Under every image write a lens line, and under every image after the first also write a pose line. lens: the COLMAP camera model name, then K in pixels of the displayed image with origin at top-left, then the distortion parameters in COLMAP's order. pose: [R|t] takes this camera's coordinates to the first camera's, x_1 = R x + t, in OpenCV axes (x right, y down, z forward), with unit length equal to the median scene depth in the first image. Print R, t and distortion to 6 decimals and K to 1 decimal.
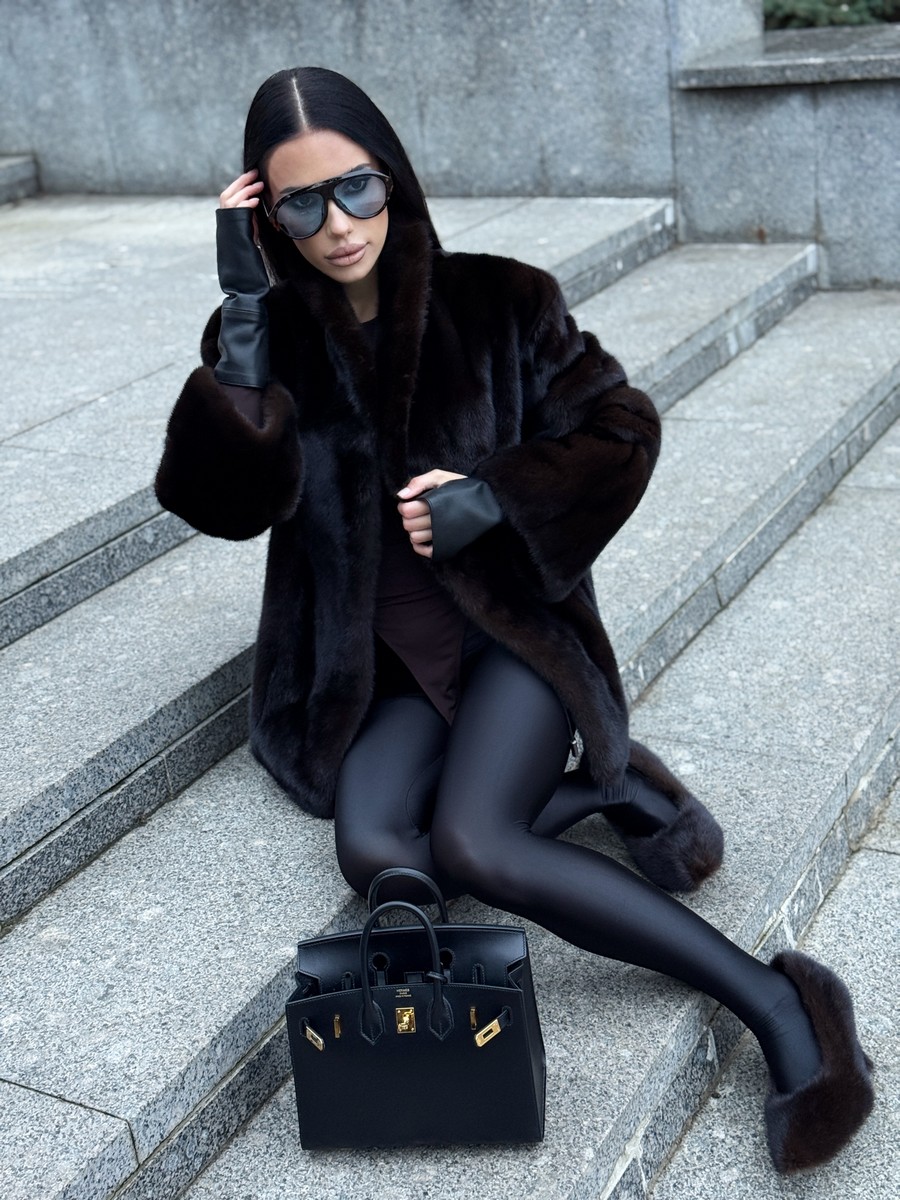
lens RADIAL K [[1680.3, 0, 418.0], [0, 1680.3, 606.5], [0, 0, 1]] dist [0.125346, 0.000000]
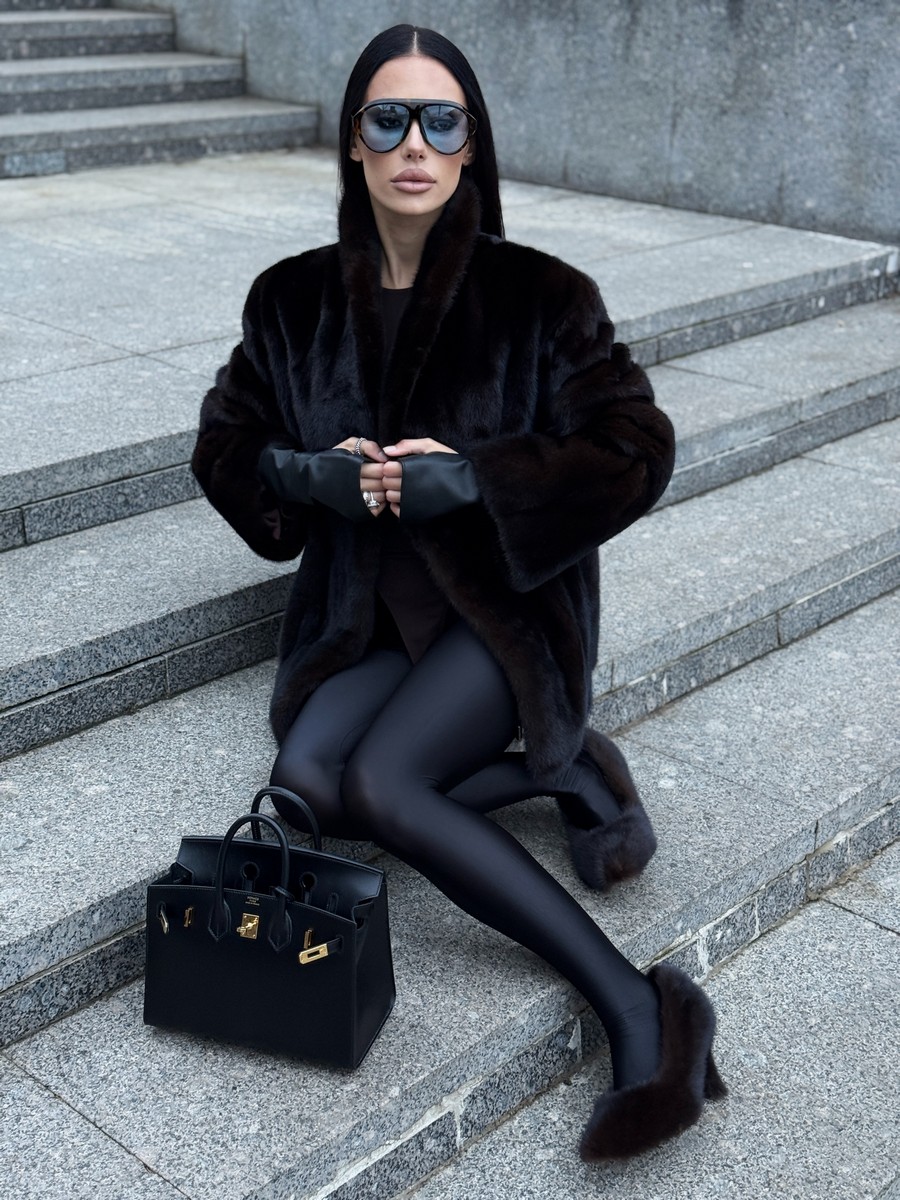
lens RADIAL K [[1680.3, 0, 441.5], [0, 1680.3, 603.8], [0, 0, 1]] dist [0.125346, 0.000000]
pose [[0.965510, 0.207874, -0.156779, 0.177847], [-0.207910, 0.978011, 0.016353, 0.002021], [0.156731, 0.016807, 0.987498, -0.029315]]
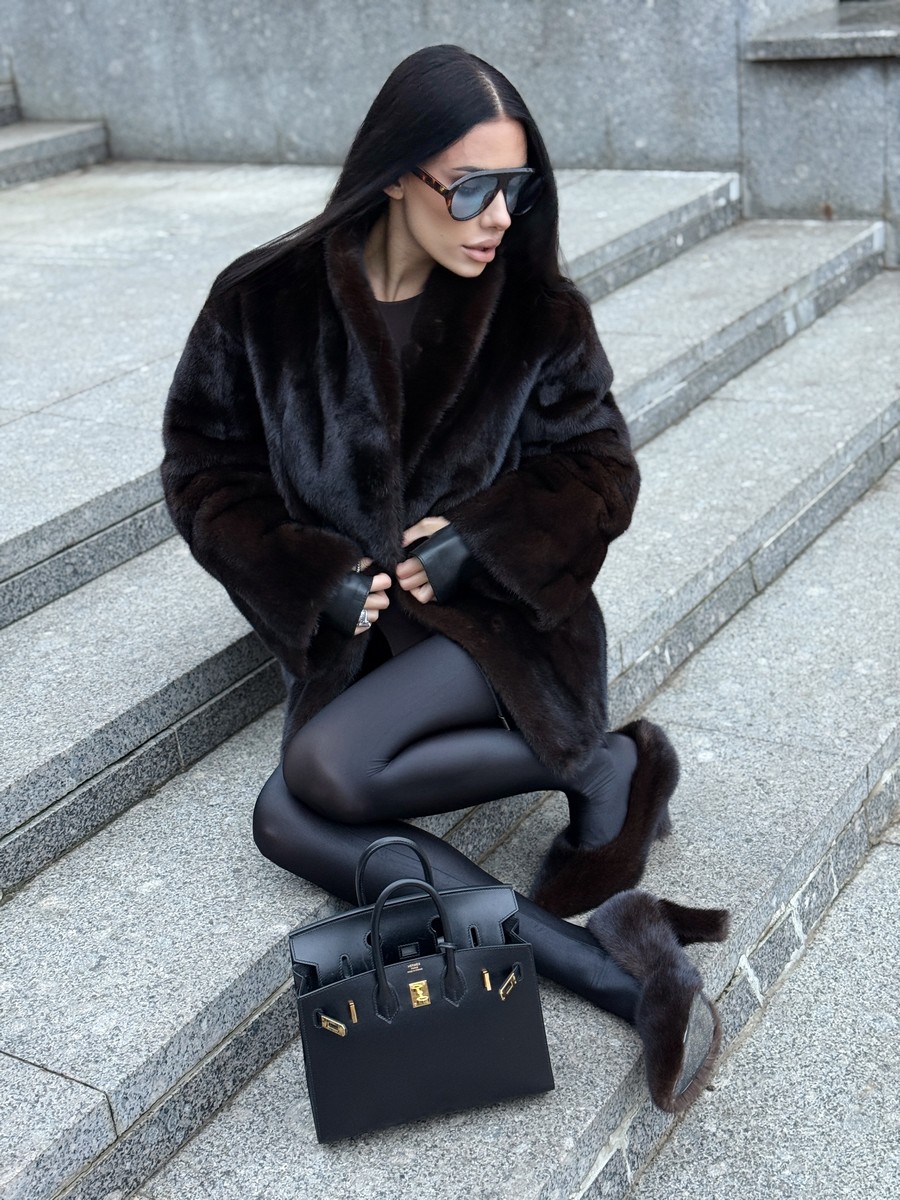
lens RADIAL K [[1680.3, 0, 427.2], [0, 1680.3, 607.2], [0, 0, 1]] dist [0.125346, 0.000000]
pose [[0.998607, 0.025755, -0.046051, 0.042878], [-0.024927, 0.999519, 0.018458, -0.005638], [0.046504, -0.017285, 0.998769, 0.008147]]
